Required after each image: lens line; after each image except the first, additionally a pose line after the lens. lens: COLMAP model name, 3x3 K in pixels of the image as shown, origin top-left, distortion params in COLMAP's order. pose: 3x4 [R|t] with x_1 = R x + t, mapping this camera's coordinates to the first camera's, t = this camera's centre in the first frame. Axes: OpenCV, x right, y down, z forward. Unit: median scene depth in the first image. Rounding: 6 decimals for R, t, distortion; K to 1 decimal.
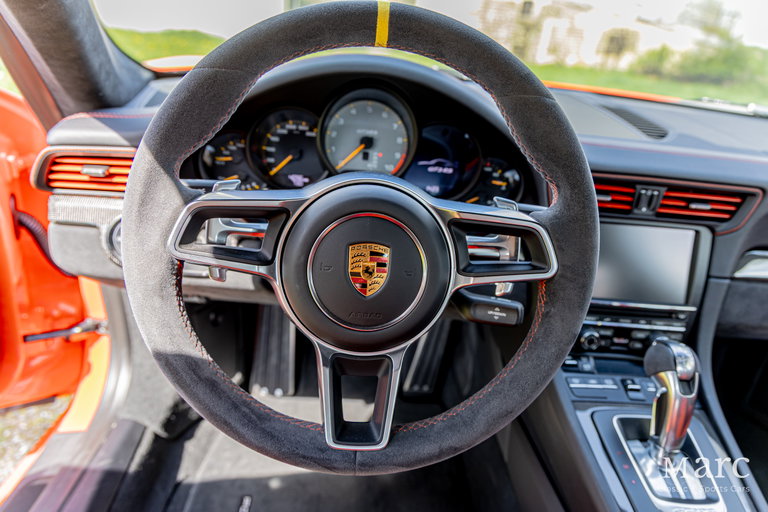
lens RADIAL K [[524.5, 0, 383.4], [0, 524.5, 253.3], [0, 0, 1]] dist [0.022044, -0.002269]
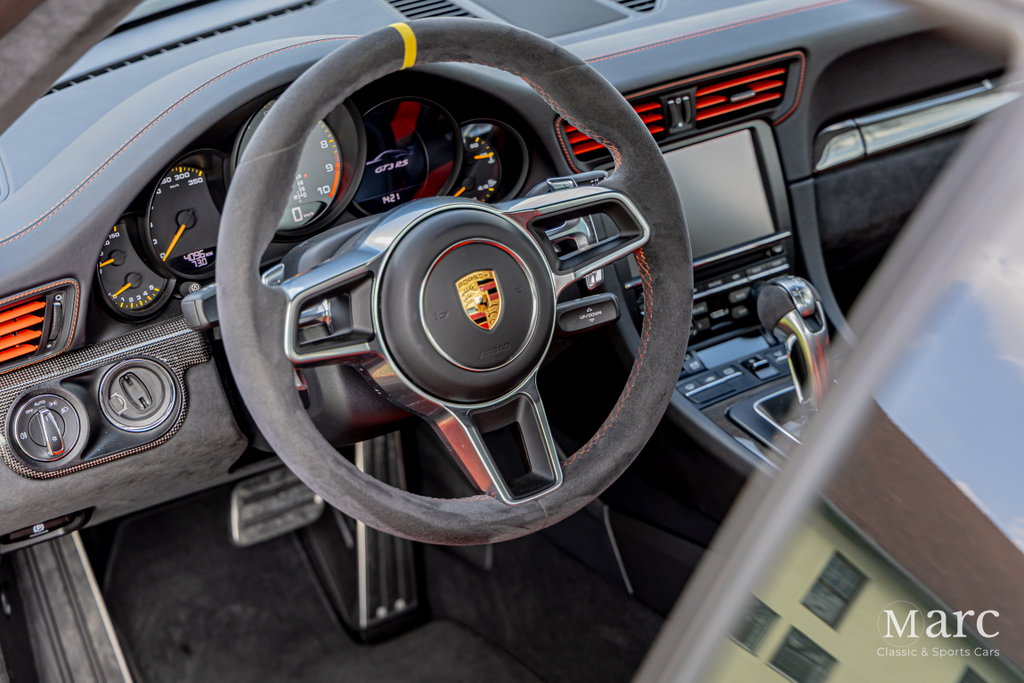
lens RADIAL K [[2124.1, 0, 507.8], [0, 2124.1, 342.2], [0, 0, 1]] dist [-0.013286, 0.000000]
pose [[0.851288, -0.361104, 0.380674, -0.894614], [0.368503, 0.927929, 0.056153, -0.058516], [-0.373516, 0.092477, 0.923003, -1.518081]]
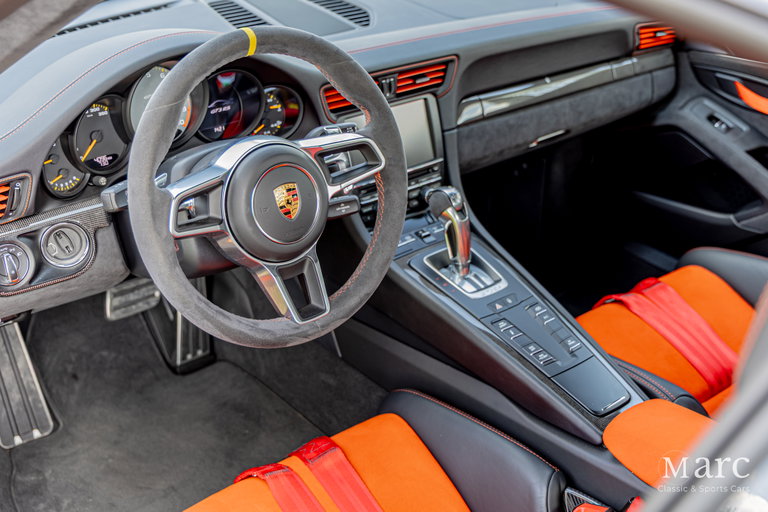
lens RADIAL K [[1049.8, 0, 386.7], [0, 1049.8, 254.3], [0, 0, 1]] dist [-0.007495, 0.000000]
pose [[0.793357, -0.356207, 0.493662, -0.845762], [0.308480, 0.934346, 0.178433, -0.174262], [-0.524810, 0.010724, 0.851152, -1.070297]]
